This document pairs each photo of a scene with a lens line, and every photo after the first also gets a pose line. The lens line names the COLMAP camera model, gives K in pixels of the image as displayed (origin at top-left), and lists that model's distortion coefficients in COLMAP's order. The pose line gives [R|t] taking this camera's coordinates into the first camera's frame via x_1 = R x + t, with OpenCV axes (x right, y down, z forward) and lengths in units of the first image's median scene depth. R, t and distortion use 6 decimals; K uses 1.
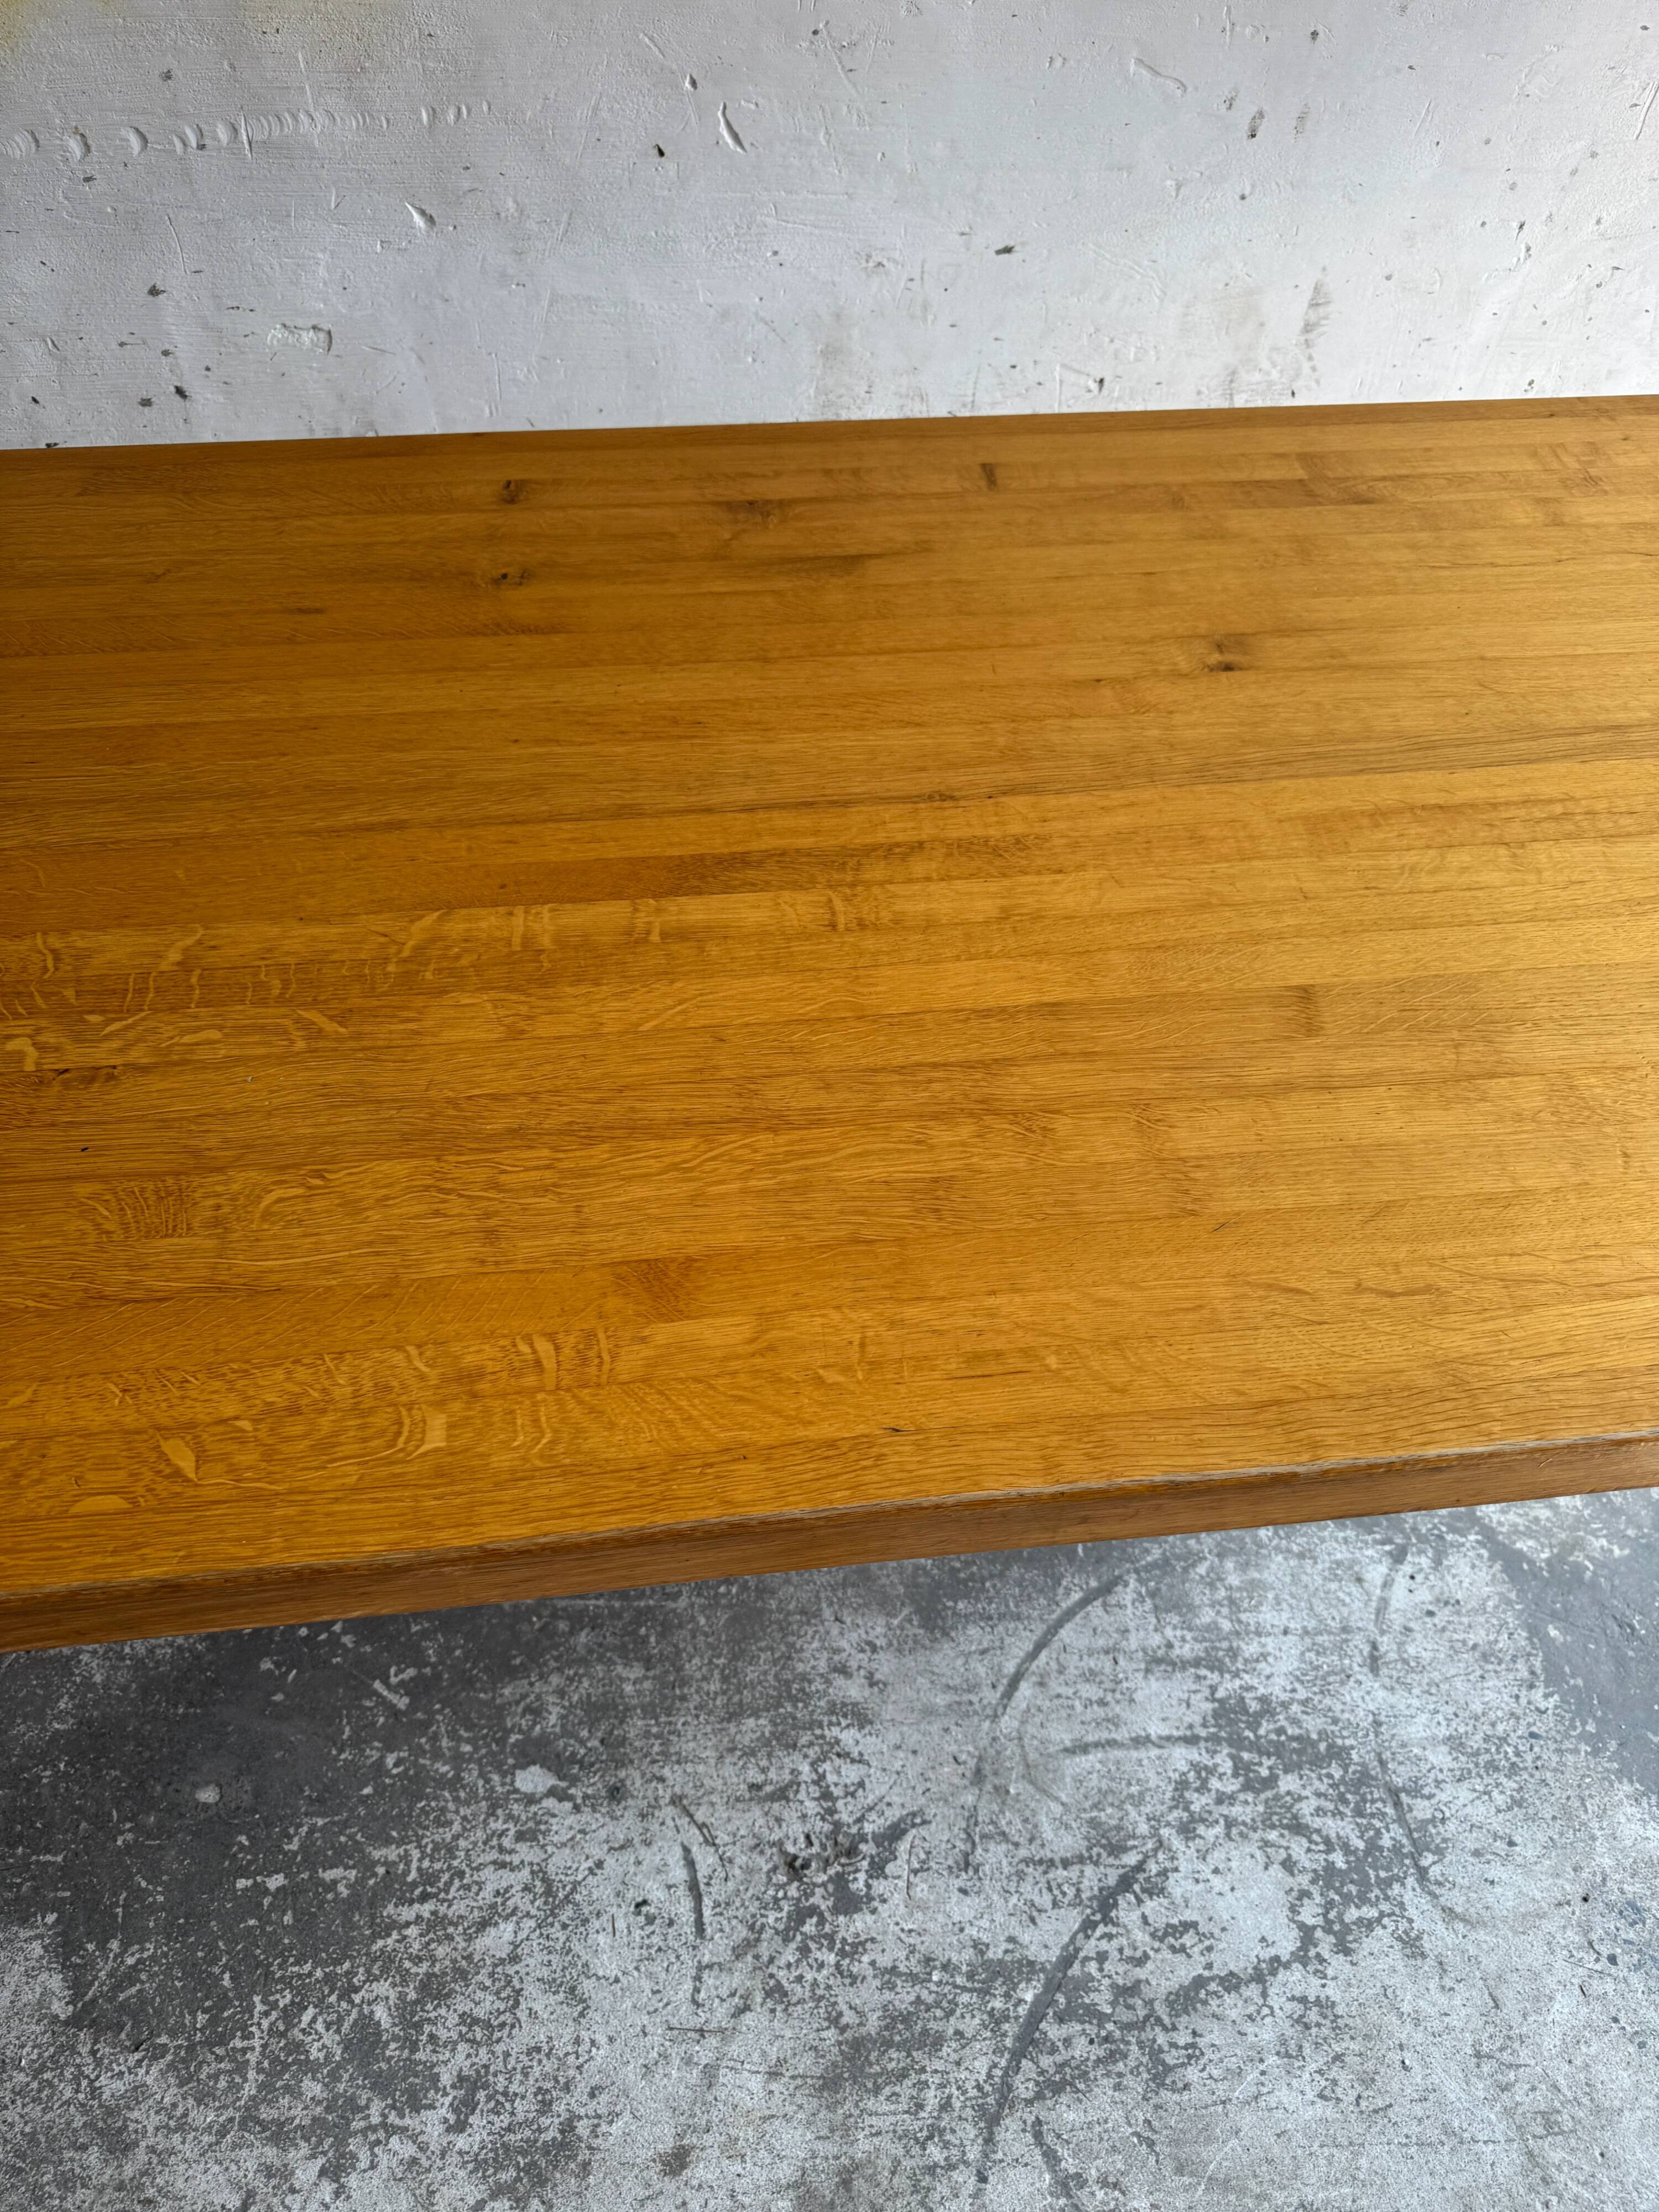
lens RADIAL K [[1567.9, 0, 832.9], [0, 1567.9, 1117.5], [0, 0, 1]] dist [0.003512, -0.013130]
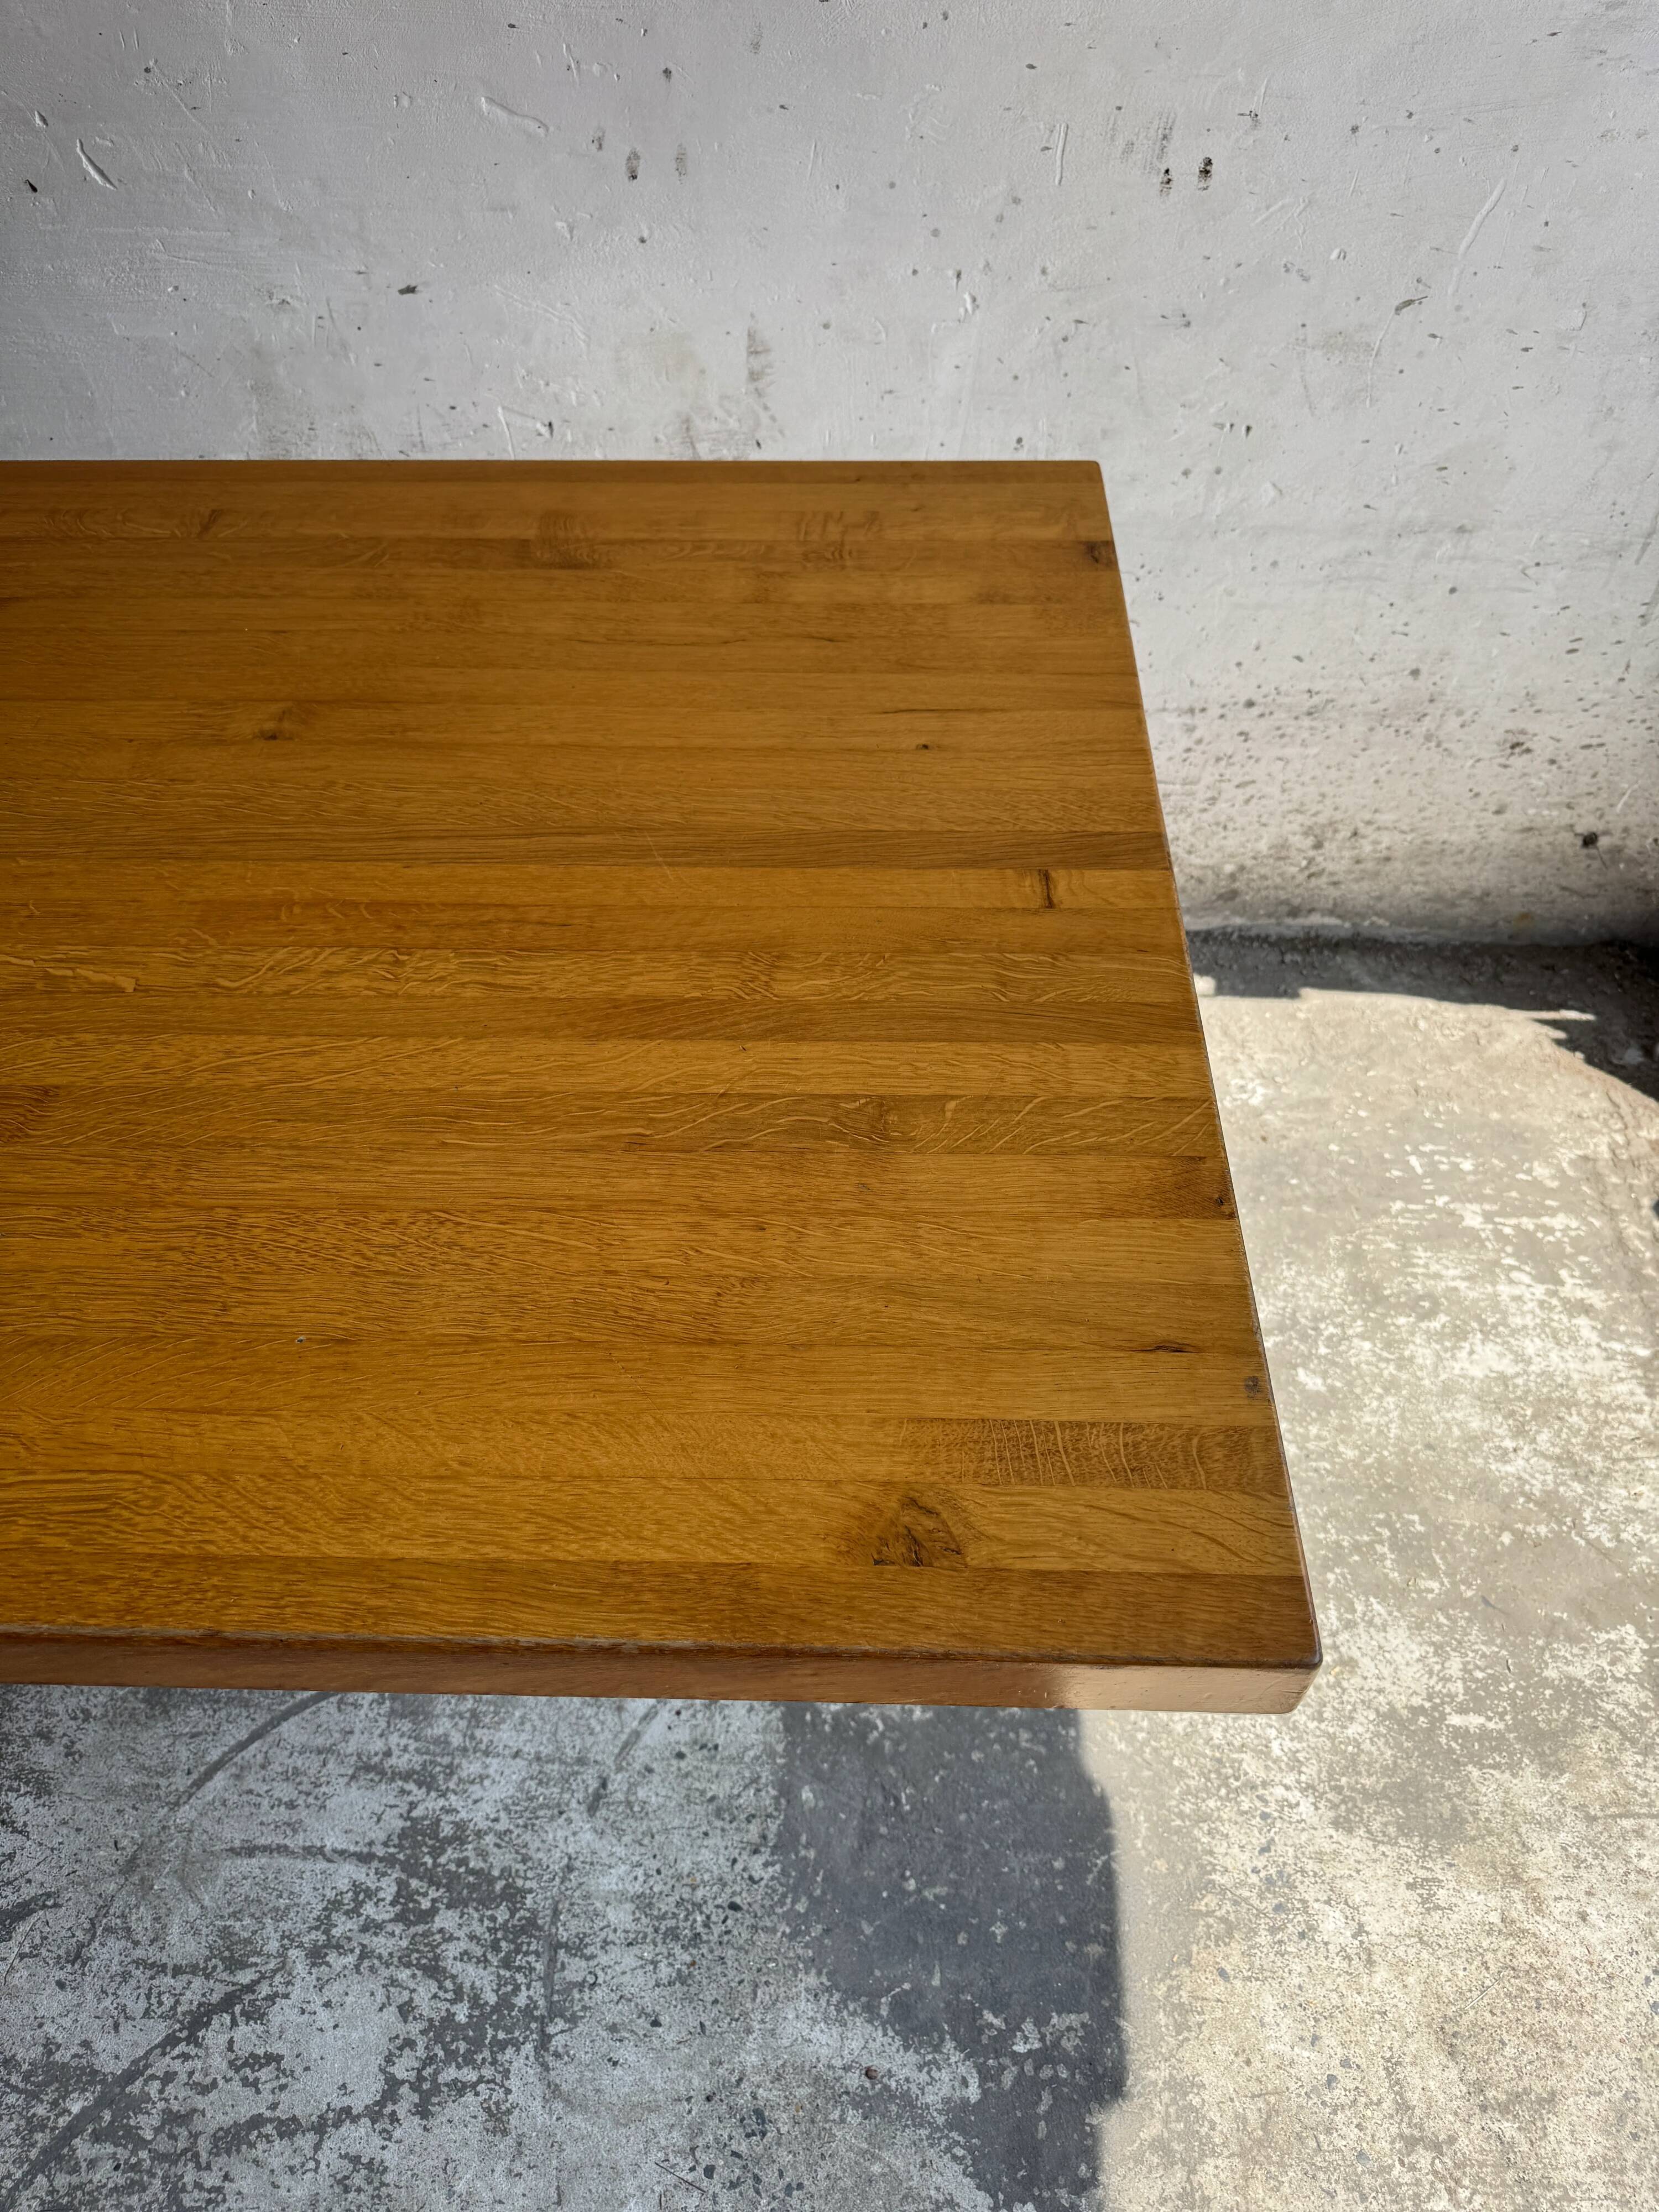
lens RADIAL K [[1567.9, 0, 815.2], [0, 1567.9, 1095.3], [0, 0, 1]] dist [0.003512, -0.013130]
pose [[0.989774, 0.083260, -0.115822, 0.587375], [-0.085421, 0.996249, -0.013809, -0.073107], [0.114238, 0.023561, 0.993174, 0.086317]]
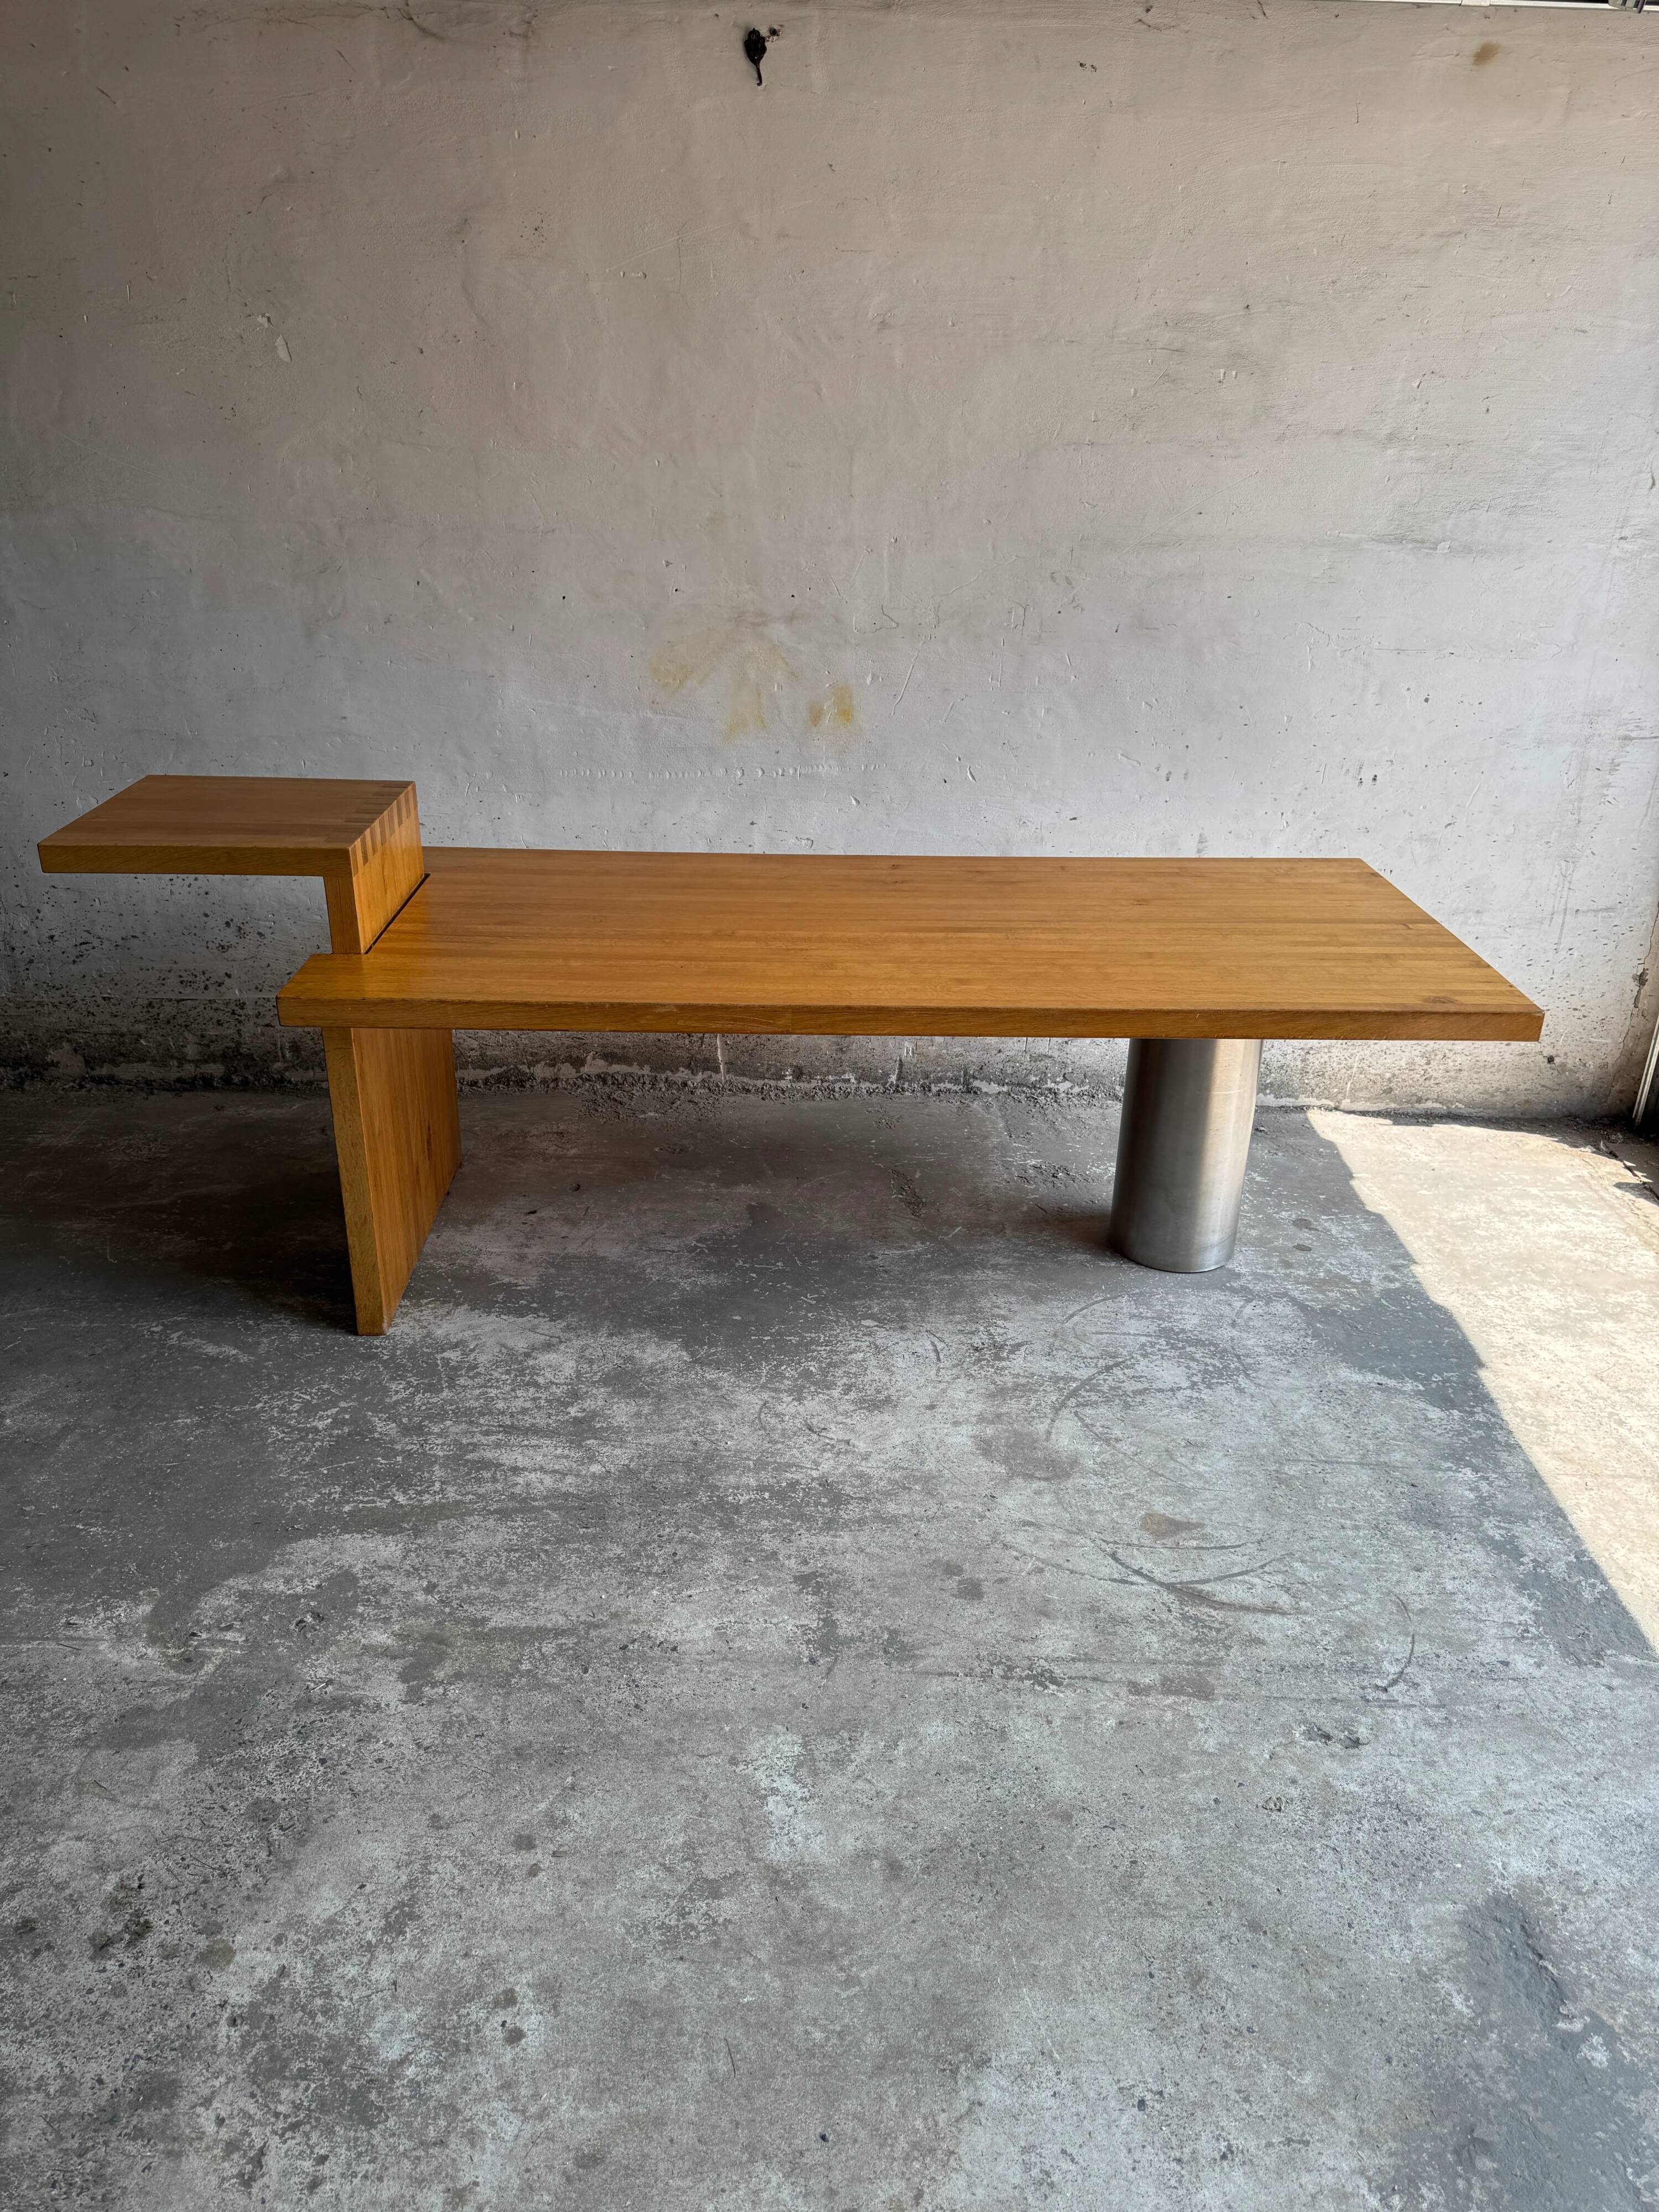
lens RADIAL K [[1567.9, 0, 839.5], [0, 1567.9, 1128.0], [0, 0, 1]] dist [0.003512, -0.013130]
pose [[0.995346, 0.036224, -0.089293, -0.032222], [-0.070477, 0.905608, -0.418219, 1.158821], [0.065715, 0.422566, 0.903947, -1.299165]]
